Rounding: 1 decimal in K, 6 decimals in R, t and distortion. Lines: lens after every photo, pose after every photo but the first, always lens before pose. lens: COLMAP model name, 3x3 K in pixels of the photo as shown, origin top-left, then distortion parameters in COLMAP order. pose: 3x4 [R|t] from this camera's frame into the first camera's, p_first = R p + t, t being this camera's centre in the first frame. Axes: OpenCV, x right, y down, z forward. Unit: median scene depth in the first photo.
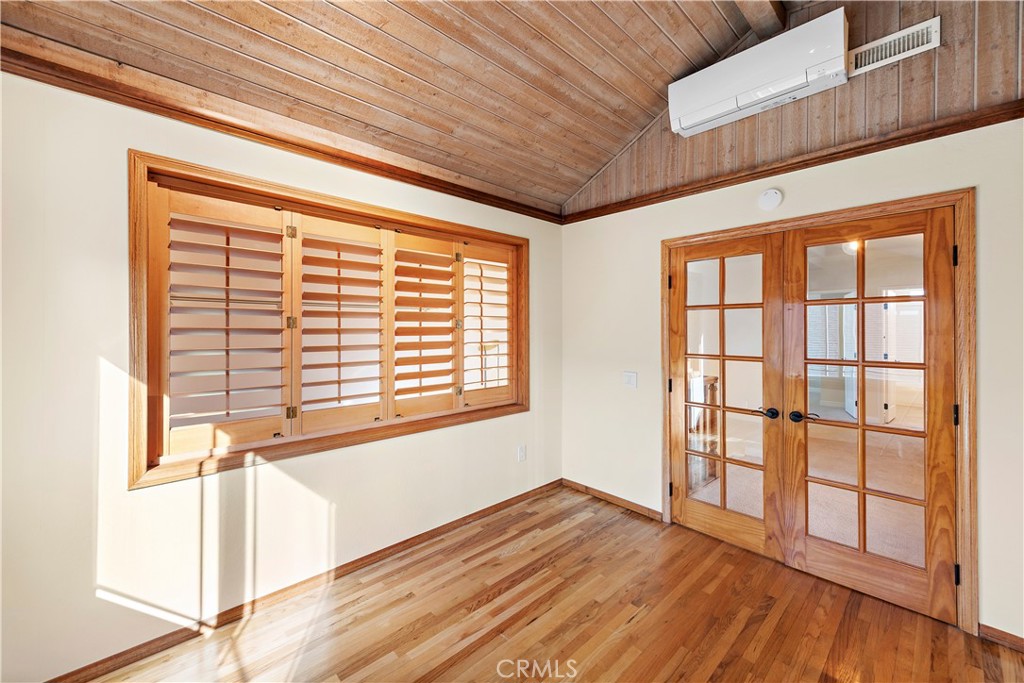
lens RADIAL K [[405.0, 0, 509.5], [0, 405.0, 334.8], [0, 0, 1]] dist [0.005952, -0.000110]
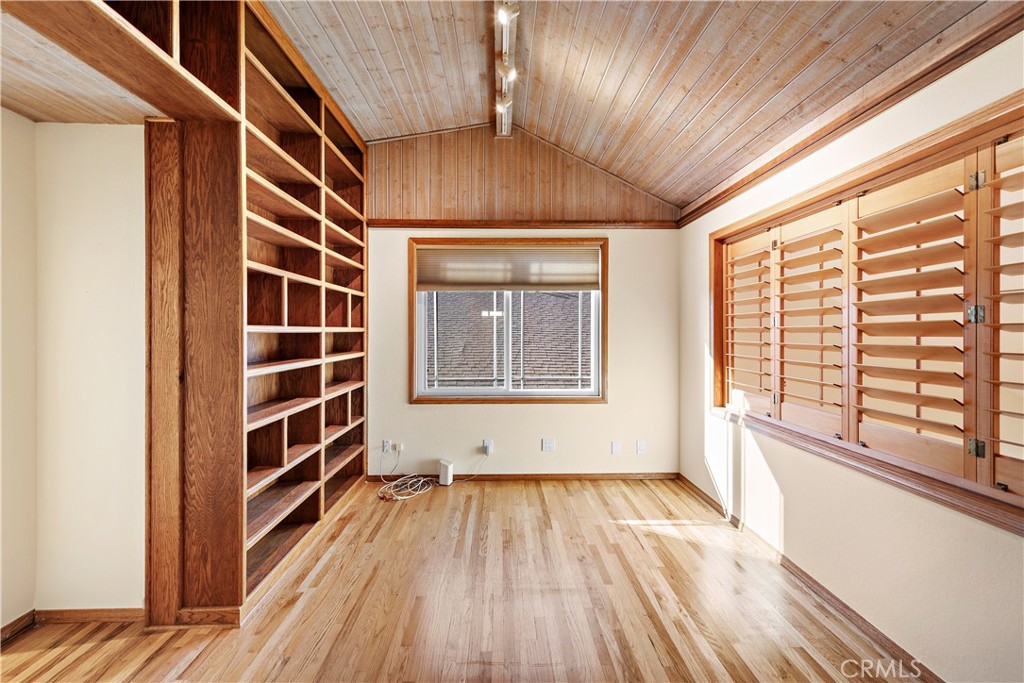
lens RADIAL K [[405.0, 0, 511.2], [0, 405.0, 333.6], [0, 0, 1]] dist [0.005952, -0.000110]
pose [[-0.663504, 0.012234, -0.748073, 0.776849], [0.003497, 0.999906, 0.013252, -0.015061], [0.748164, 0.006177, -0.663485, 1.107889]]
